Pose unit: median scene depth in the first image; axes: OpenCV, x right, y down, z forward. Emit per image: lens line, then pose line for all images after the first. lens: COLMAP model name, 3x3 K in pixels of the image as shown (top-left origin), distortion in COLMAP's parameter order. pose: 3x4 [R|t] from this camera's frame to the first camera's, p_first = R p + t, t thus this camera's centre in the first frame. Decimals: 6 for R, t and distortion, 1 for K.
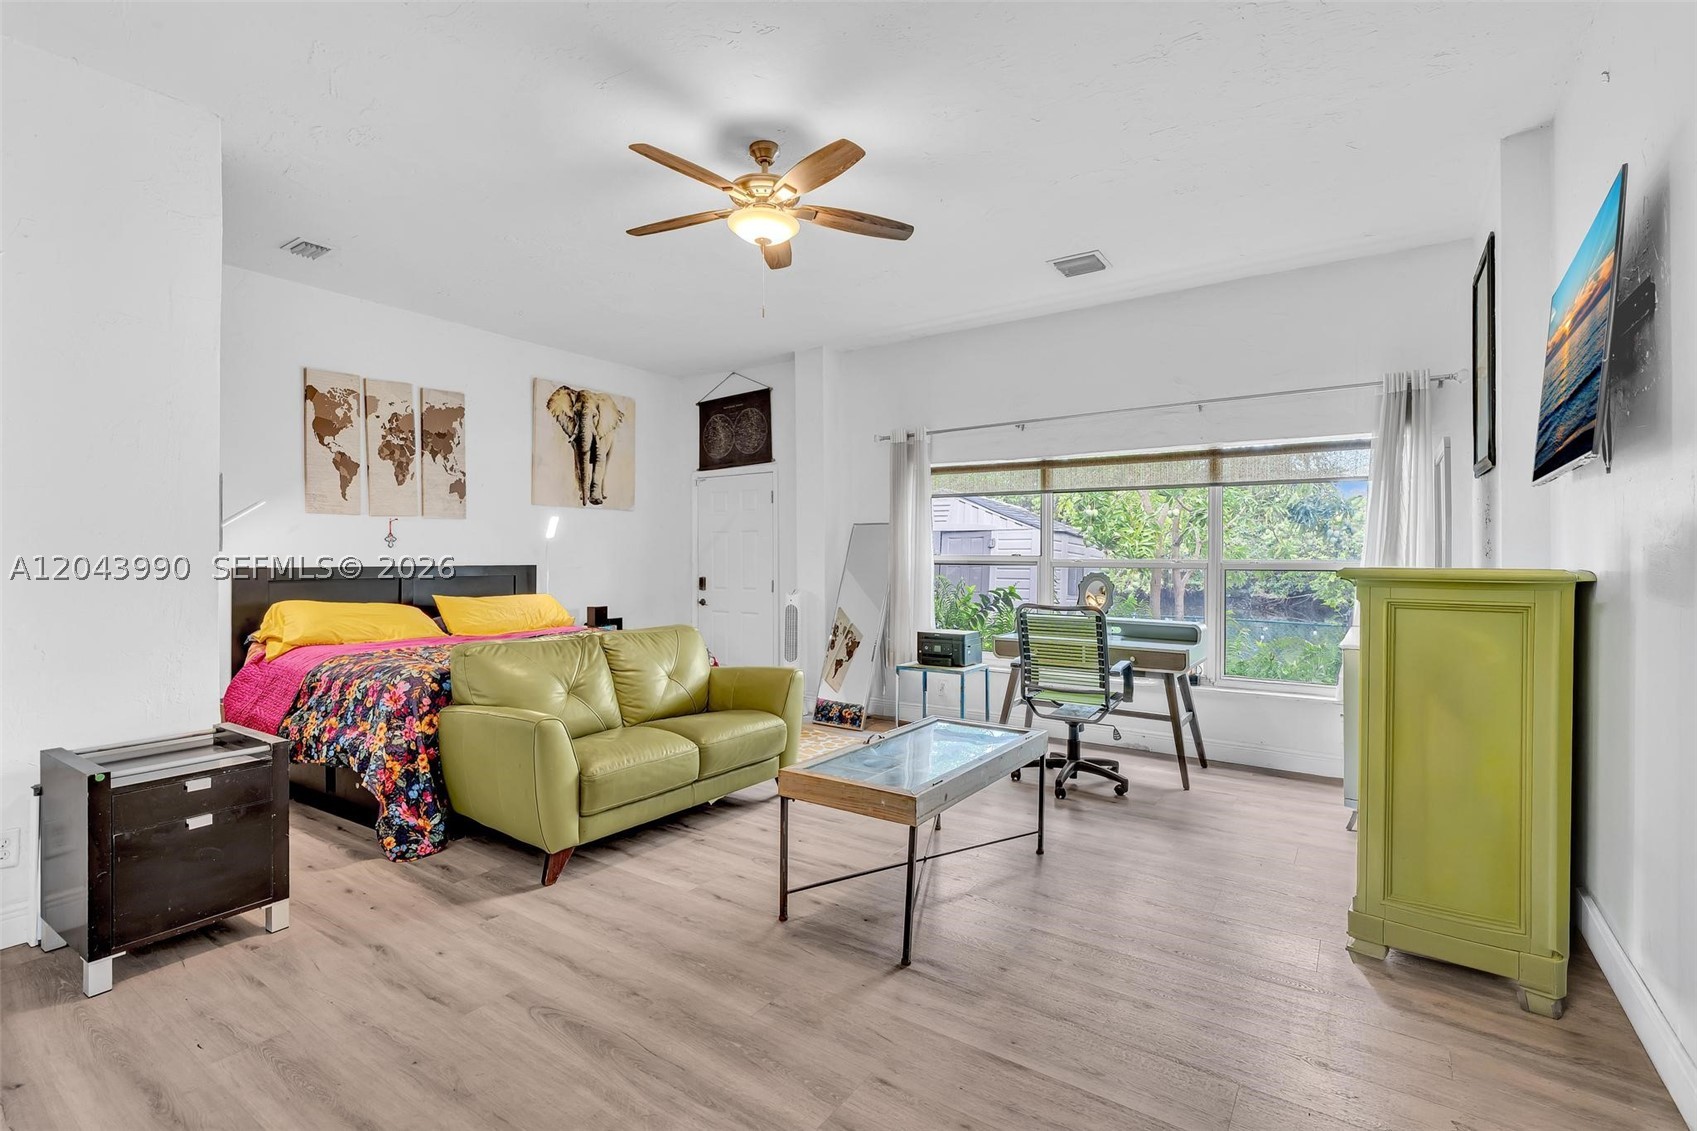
lens RADIAL K [[767.7, 0, 844.1], [0, 767.7, 557.6], [0, 0, 1]] dist [-0.007689, 0.002295]
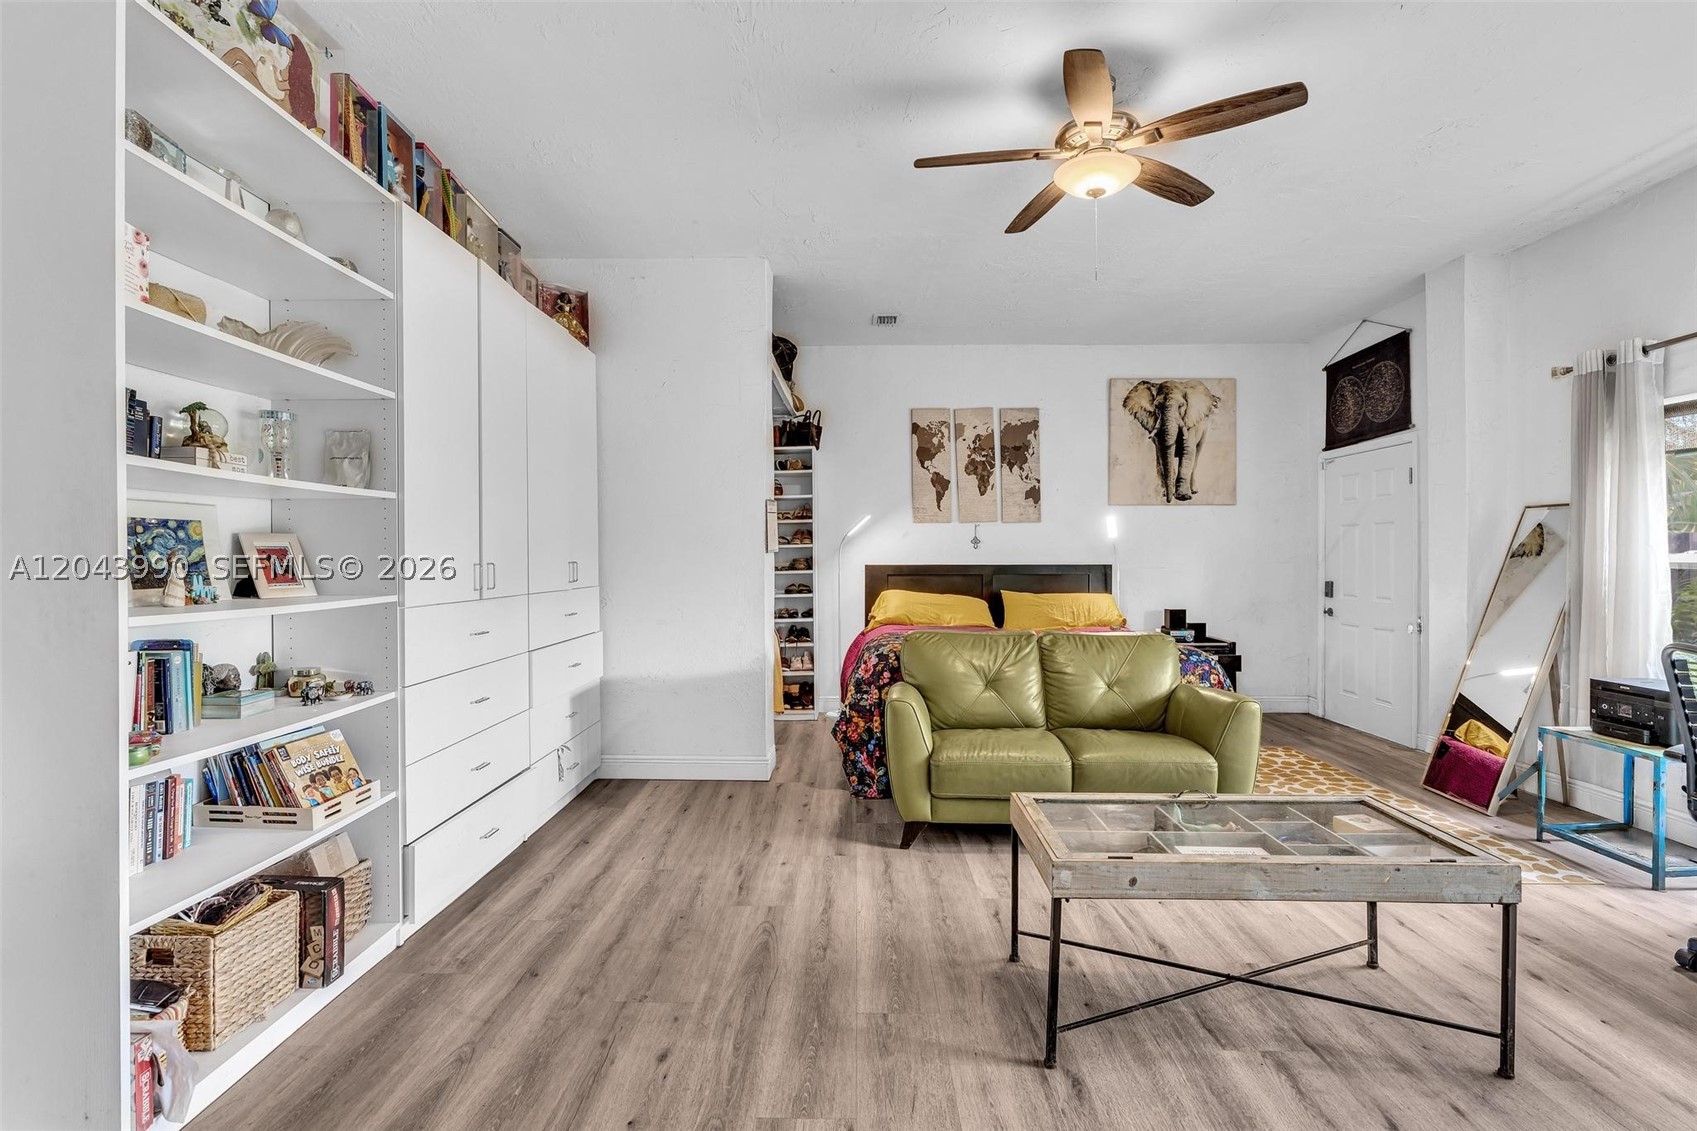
lens RADIAL K [[767.7, 0, 849.4], [0, 767.7, 565.6], [0, 0, 1]] dist [-0.007689, 0.002295]
pose [[0.558146, 0.010346, -0.829679, 0.337605], [-0.000496, 0.999926, 0.012135, -0.001310], [0.829743, -0.006362, 0.558109, 0.206680]]
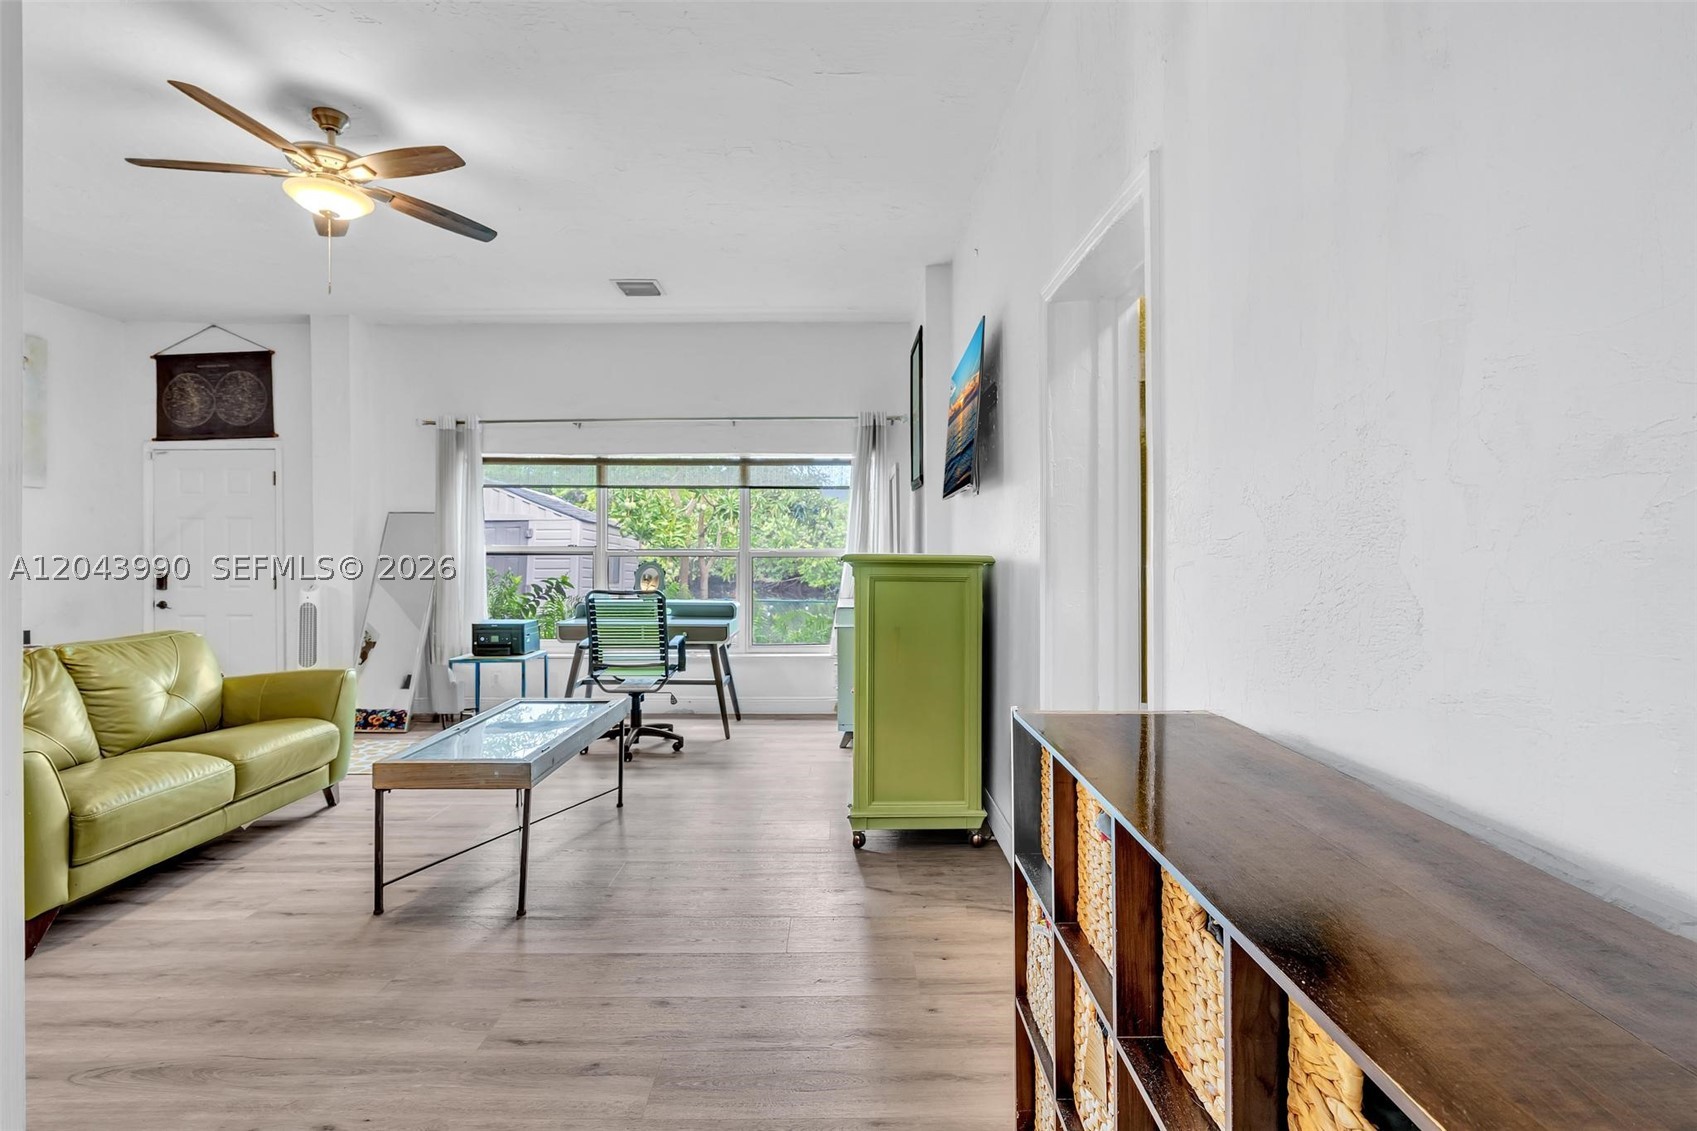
lens RADIAL K [[767.7, 0, 841.6], [0, 767.7, 547.1], [0, 0, 1]] dist [-0.007689, 0.002295]
pose [[0.822550, -0.003857, 0.568680, -0.090436], [0.003864, 0.999992, 0.001193, -0.001098], [-0.568680, 0.001216, 0.822558, -0.096647]]
